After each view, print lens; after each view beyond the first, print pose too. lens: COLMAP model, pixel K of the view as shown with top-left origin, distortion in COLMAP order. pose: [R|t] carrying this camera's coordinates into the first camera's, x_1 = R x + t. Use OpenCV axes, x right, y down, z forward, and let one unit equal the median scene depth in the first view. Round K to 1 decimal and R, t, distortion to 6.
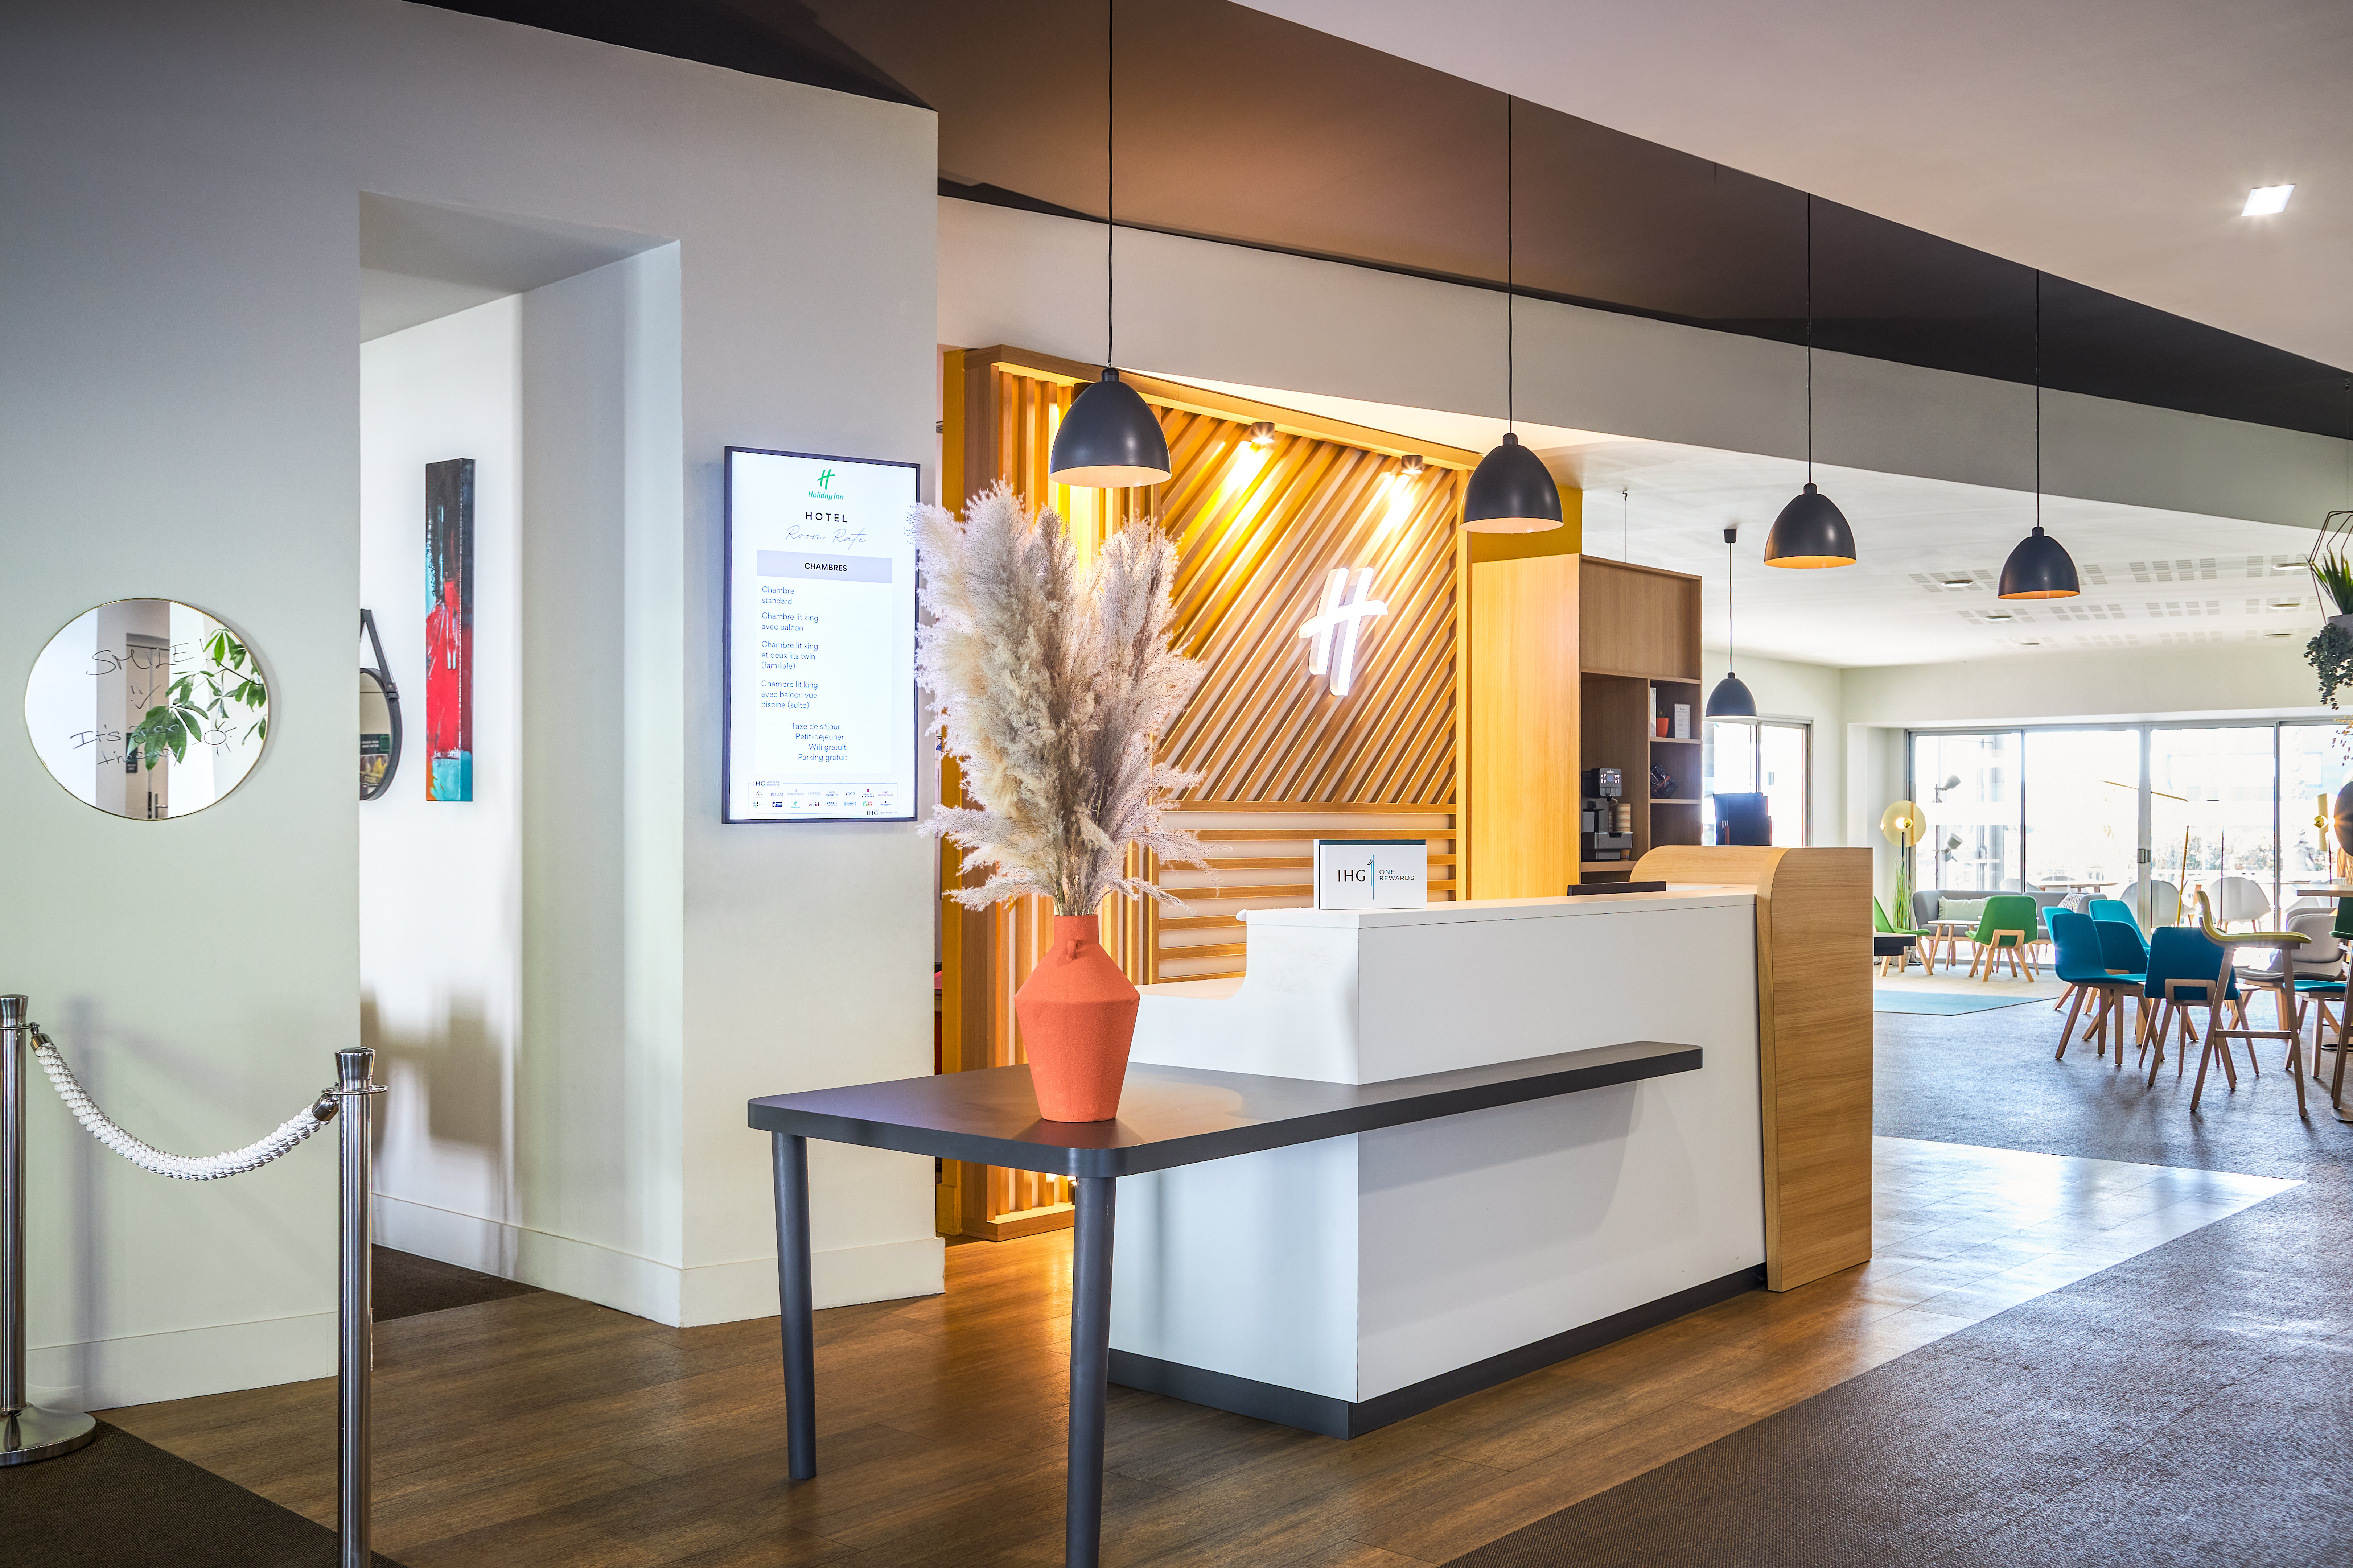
lens RADIAL K [[2130.0, 0, 1175.0], [0, 2130.0, 813.2], [0, 0, 1]] dist [-0.006940, -0.187612]
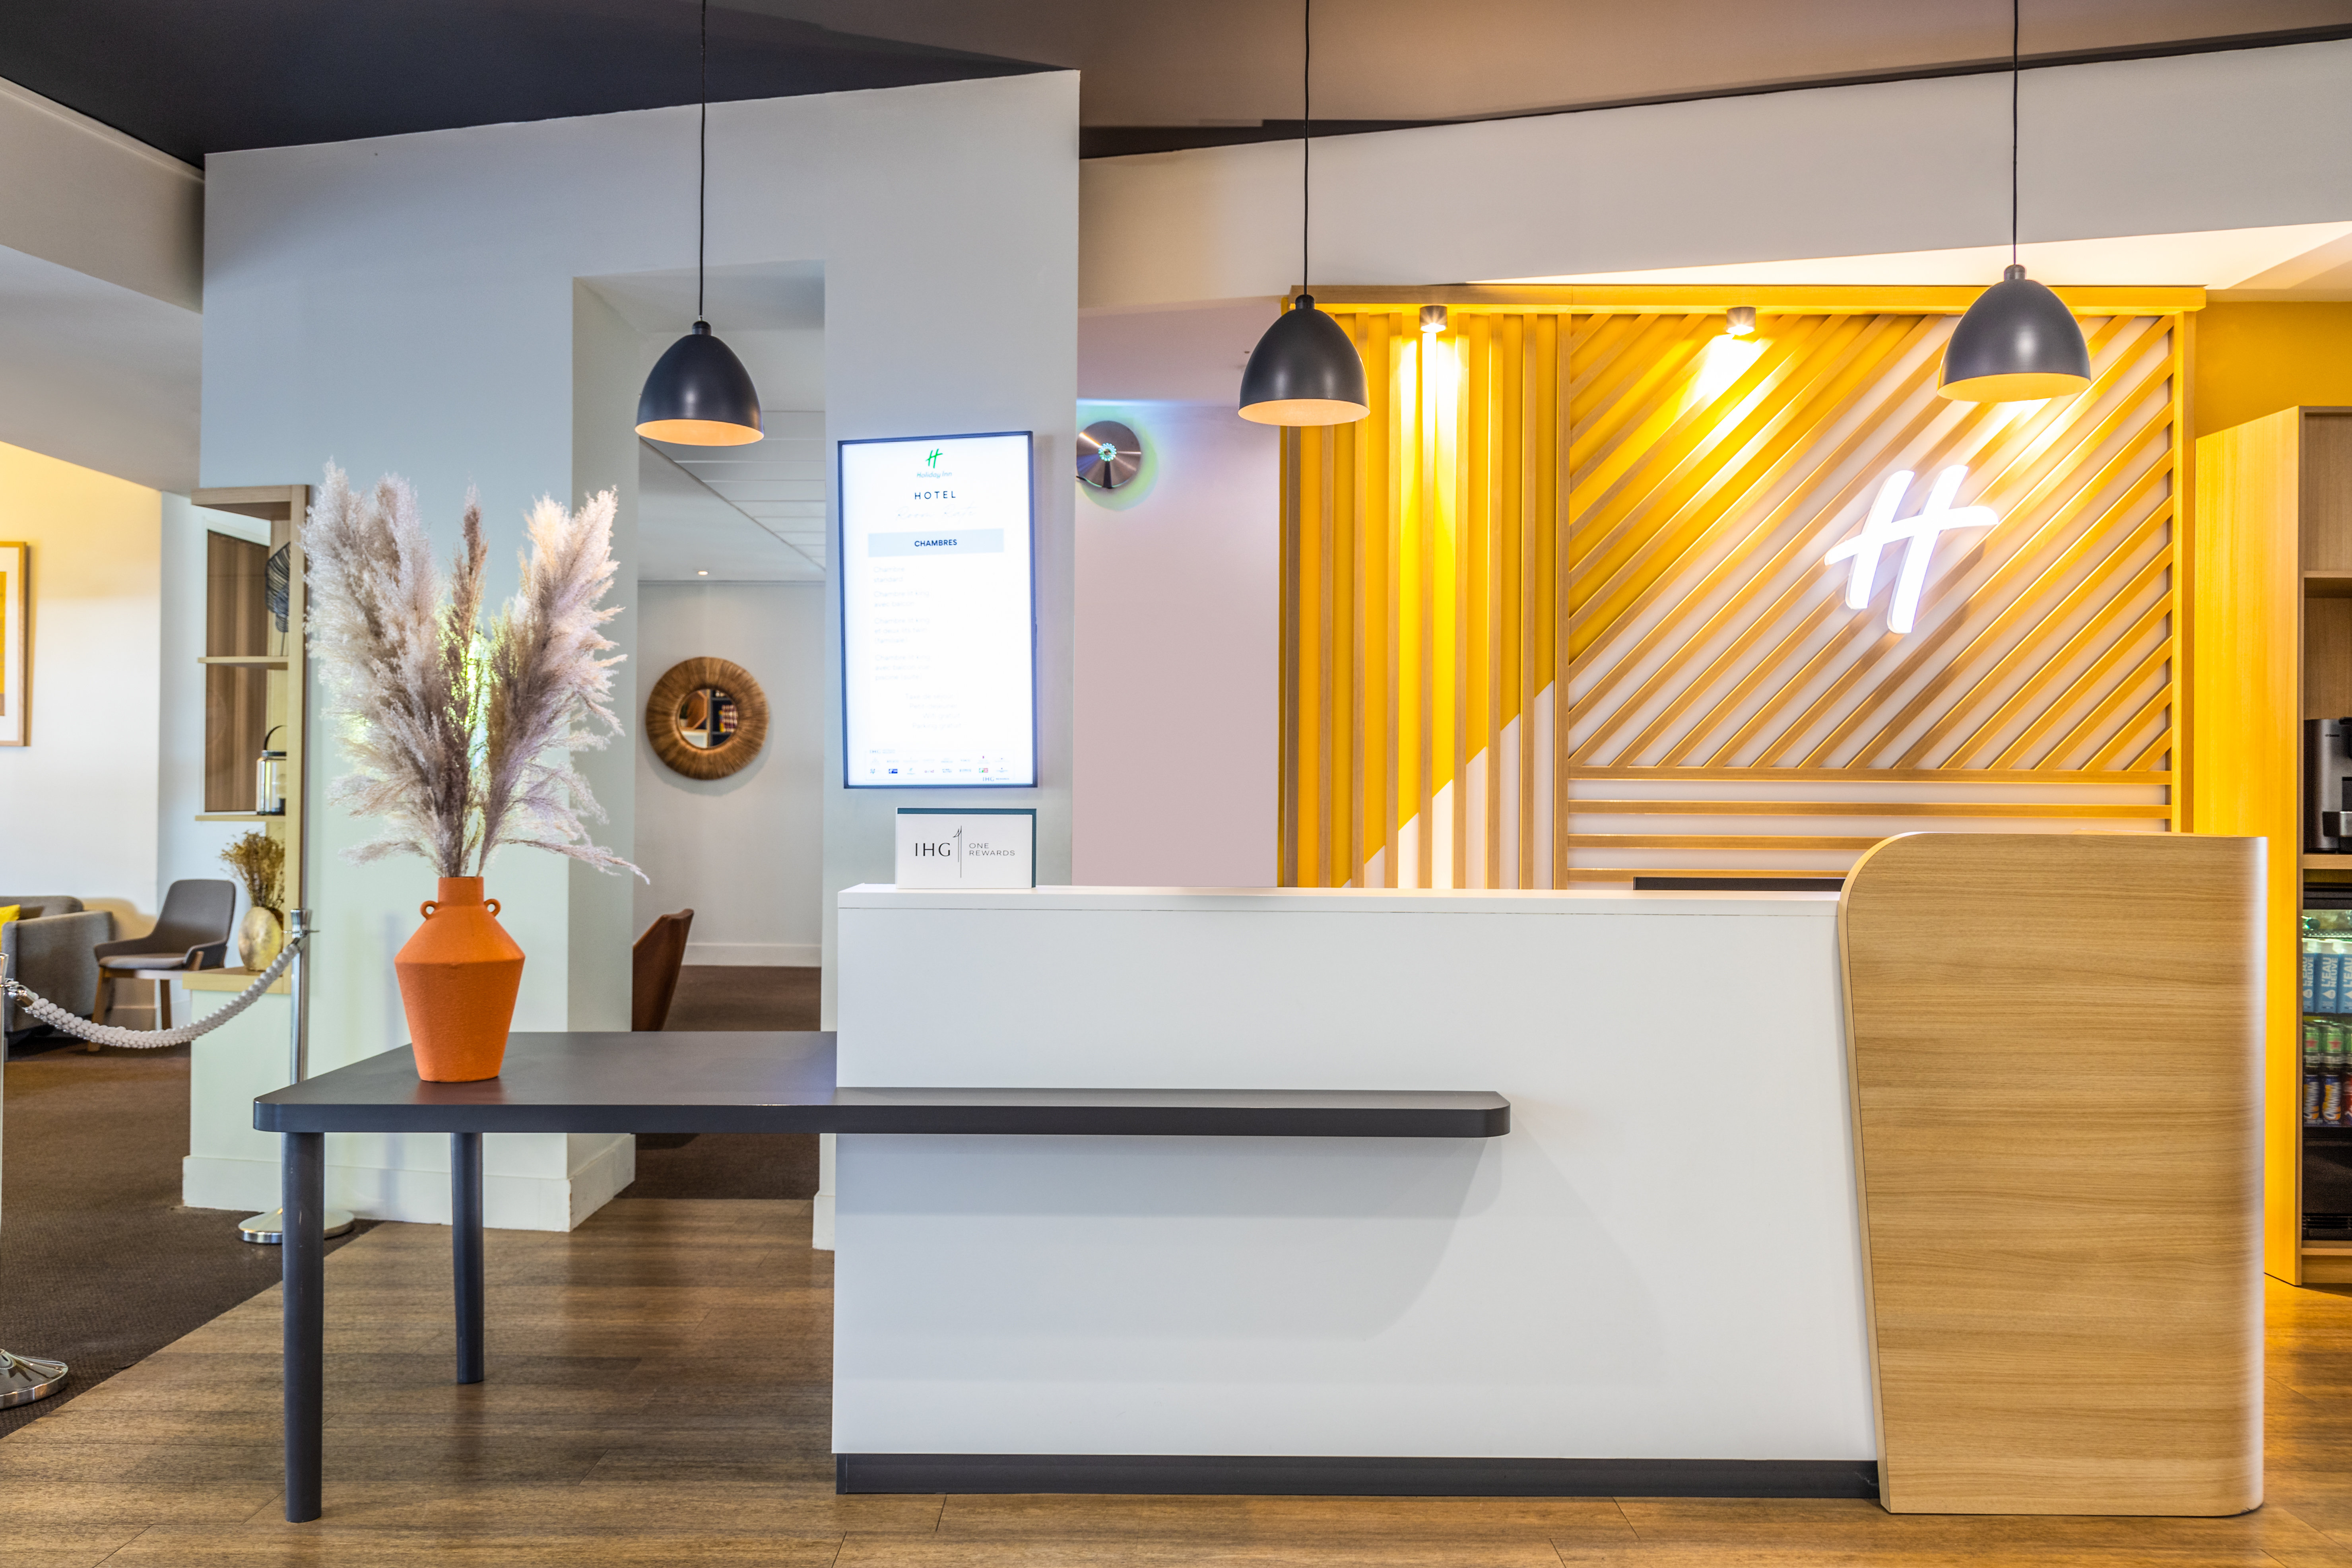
lens RADIAL K [[1890.2, 0, 1125.8], [0, 1890.2, 789.0], [0, 0, 1]] dist [-0.005203, -0.004040]
pose [[0.660355, 0.003406, -0.750946, 0.595843], [-0.003086, 0.999994, 0.001822, 0.002799], [0.750947, 0.001114, 0.660362, 0.461482]]
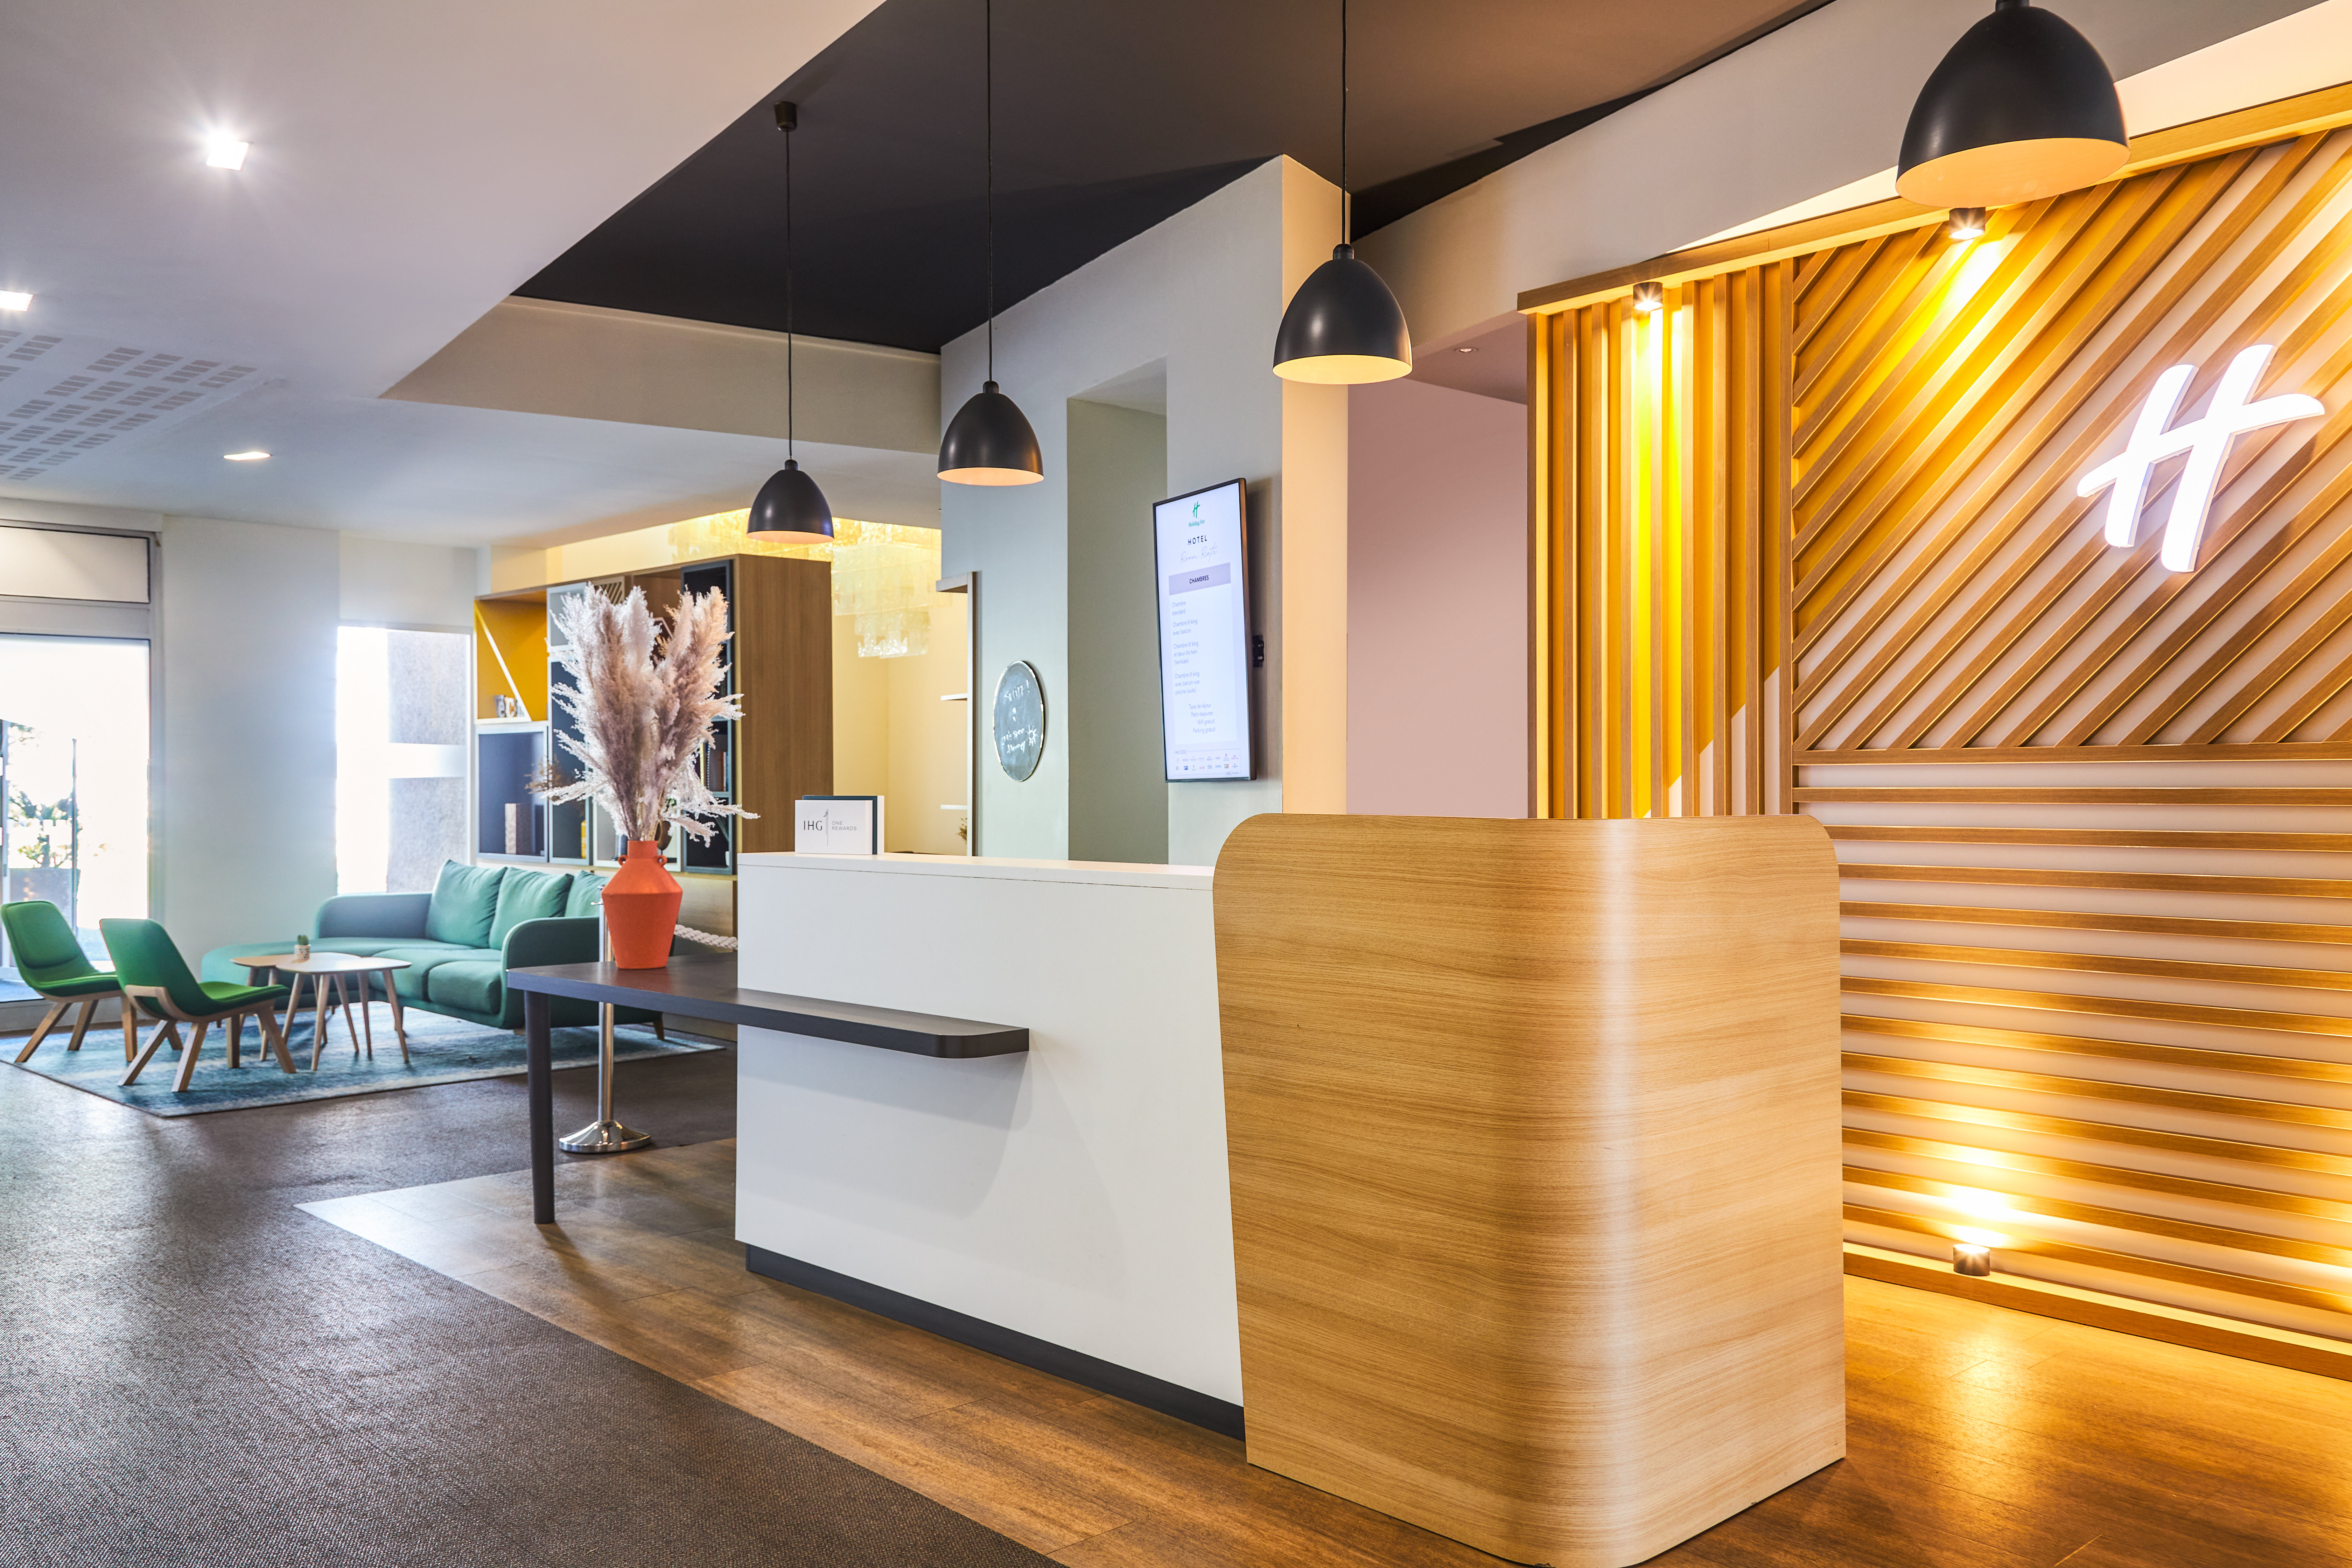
lens RADIAL K [[1858.5, 0, 1176.0], [0, 1858.5, 784.0], [0, 0, 1]] dist [0.059419, -0.003558]
pose [[-0.085781, -0.002687, -0.996310, 0.939374], [0.007260, 0.999968, -0.003322, 0.009158], [0.996288, -0.007518, -0.085759, 1.085782]]
